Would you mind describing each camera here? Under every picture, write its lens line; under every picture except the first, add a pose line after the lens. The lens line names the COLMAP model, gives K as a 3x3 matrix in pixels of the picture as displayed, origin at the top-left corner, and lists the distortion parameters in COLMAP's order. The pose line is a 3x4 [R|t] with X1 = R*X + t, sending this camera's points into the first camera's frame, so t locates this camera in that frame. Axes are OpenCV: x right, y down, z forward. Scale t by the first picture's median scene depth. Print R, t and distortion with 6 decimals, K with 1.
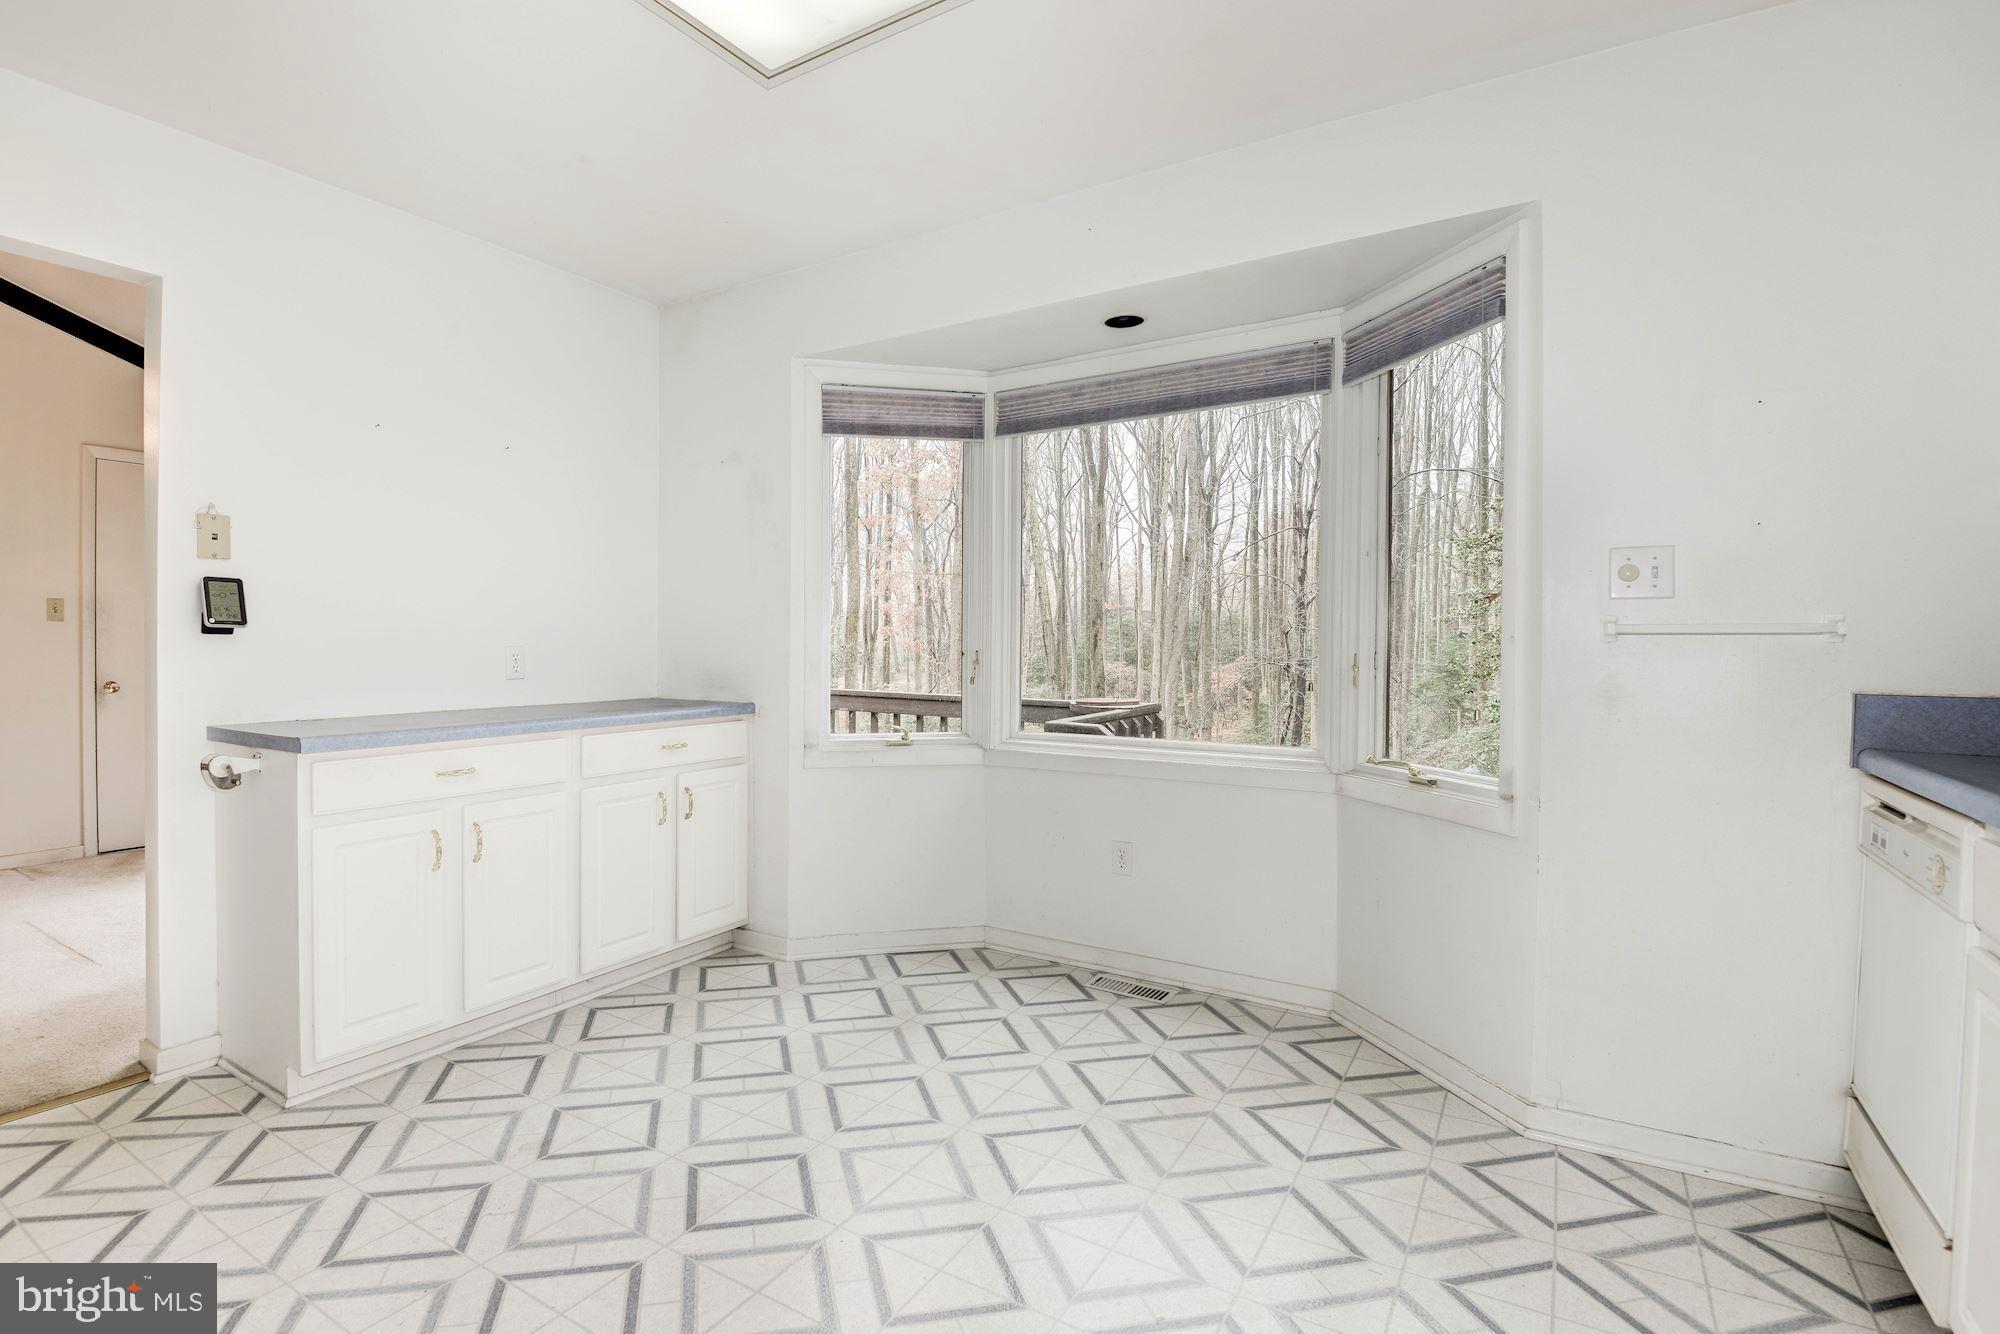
lens RADIAL K [[937.8, 0, 921.7], [0, 937.8, 658.4], [0, 0, 1]] dist [0.003014, -0.014544]
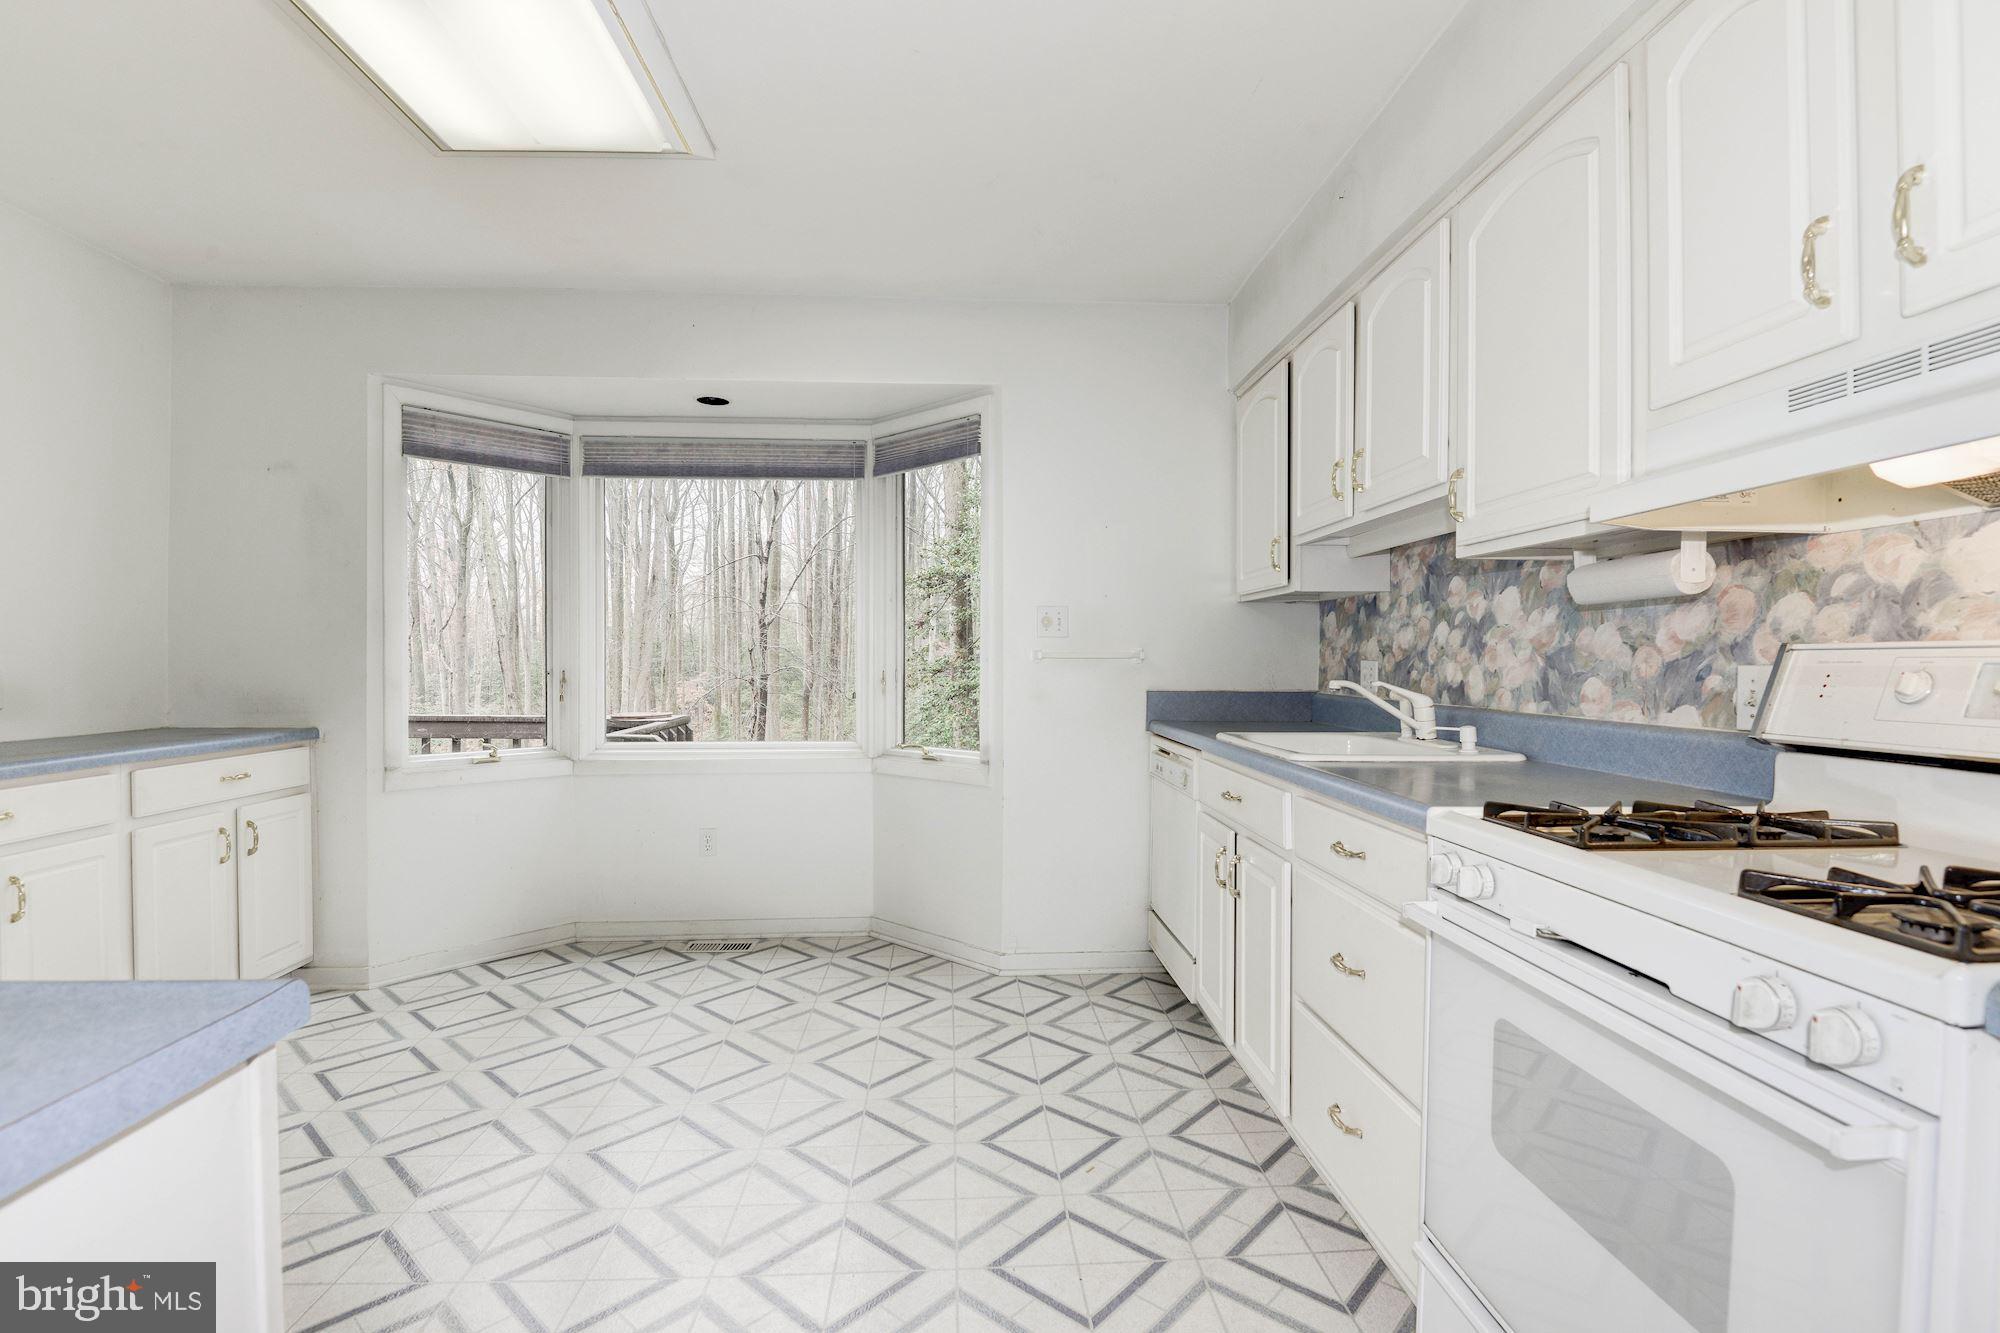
lens RADIAL K [[937.8, 0, 991.2], [0, 937.8, 665.7], [0, 0, 1]] dist [0.003014, -0.014544]
pose [[0.791519, -0.005052, 0.611124, -0.240468], [0.009779, 0.999942, -0.004400, -0.004445], [-0.611067, 0.009459, 0.791523, -0.183704]]
